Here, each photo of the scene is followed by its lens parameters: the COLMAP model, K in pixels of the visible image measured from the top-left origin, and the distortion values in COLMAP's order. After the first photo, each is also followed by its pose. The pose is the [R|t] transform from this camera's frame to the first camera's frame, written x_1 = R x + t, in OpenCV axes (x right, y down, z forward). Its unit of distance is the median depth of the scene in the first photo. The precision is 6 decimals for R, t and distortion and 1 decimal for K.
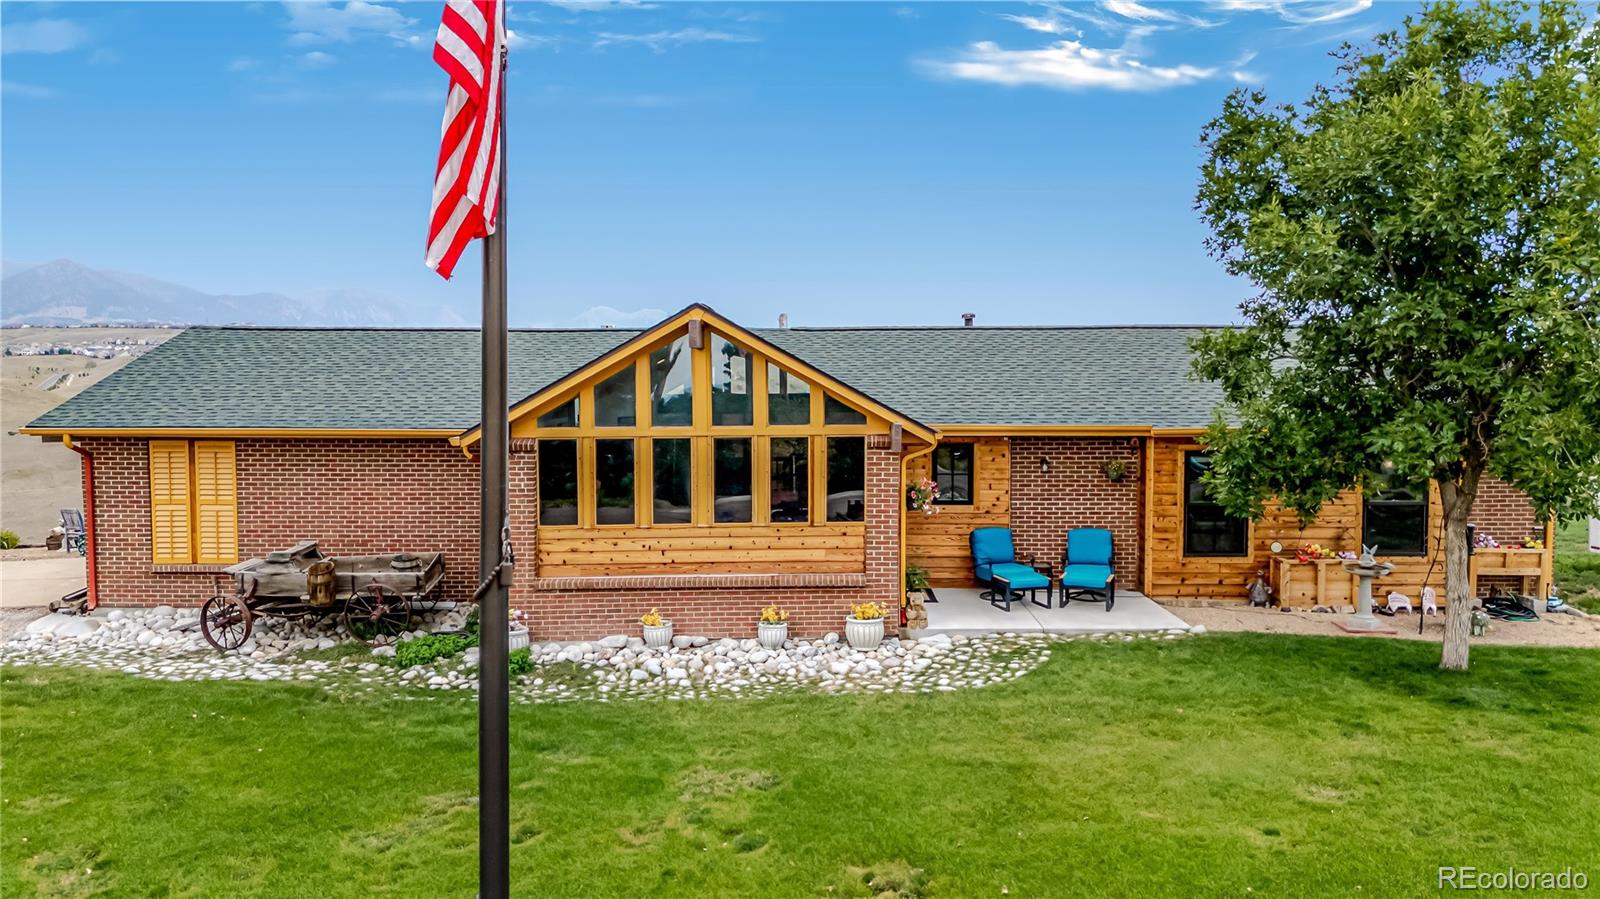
lens RADIAL K [[1151.7, 0, 800.0], [0, 1151.7, 449.5], [0, 0, 1]] dist [0.100677, -0.113103]
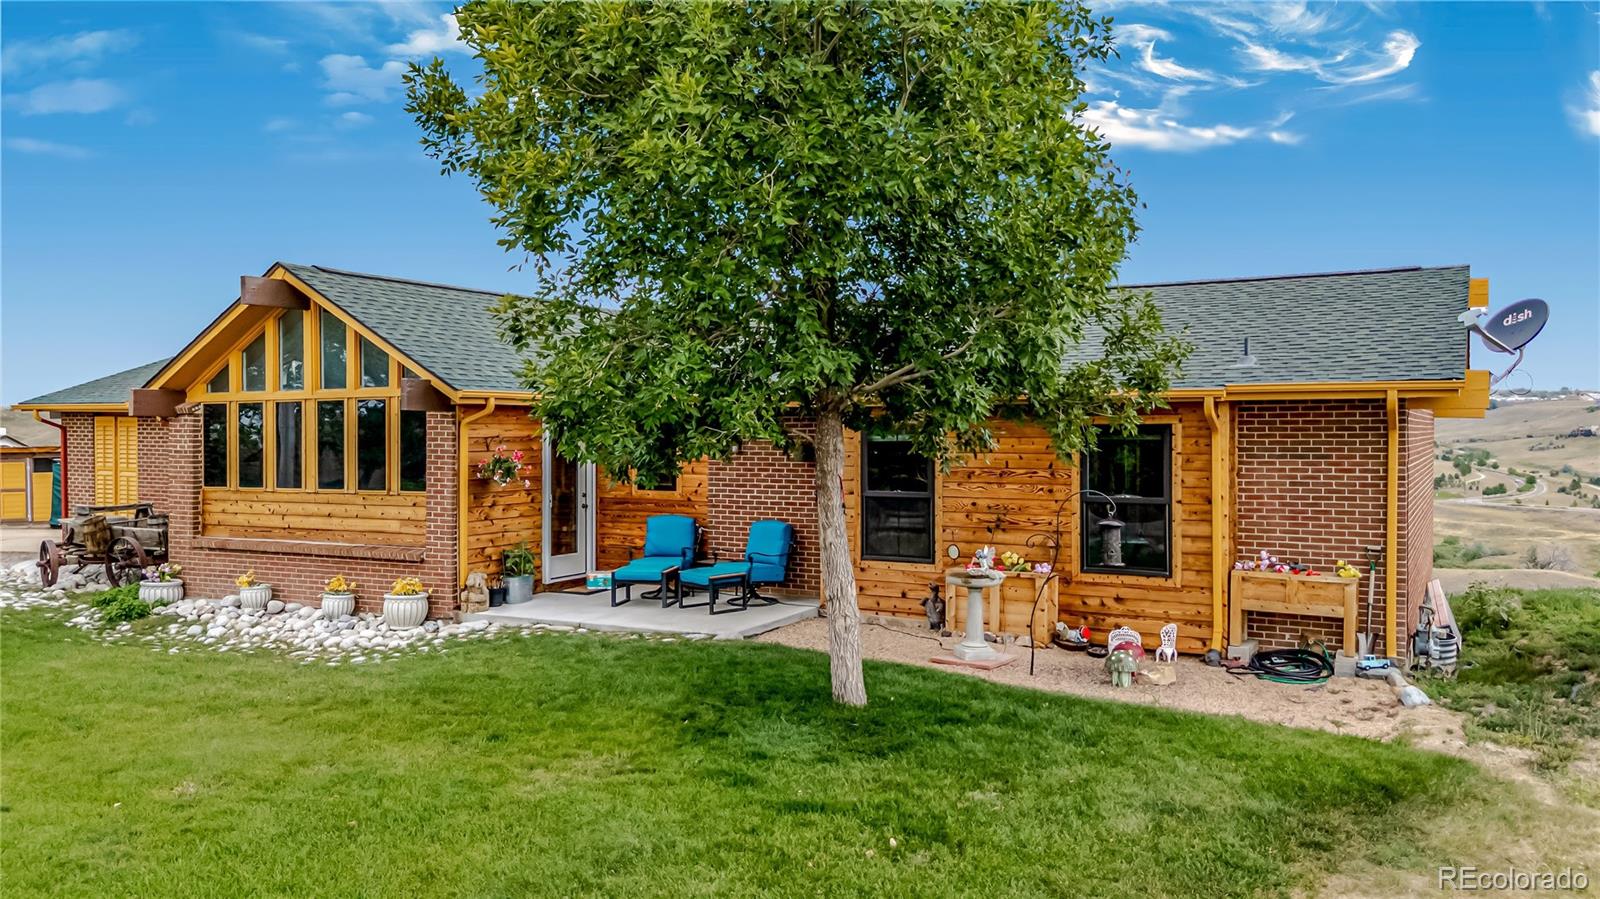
lens RADIAL K [[1195.6, 0, 800.0], [0, 1195.6, 449.5], [0, 0, 1]] dist [0.047191, -0.000096]
pose [[0.880935, 0.014159, -0.473026, 0.763574], [-0.031073, 0.999126, -0.027963, 0.046404], [0.472217, 0.039332, 0.880605, 0.294361]]
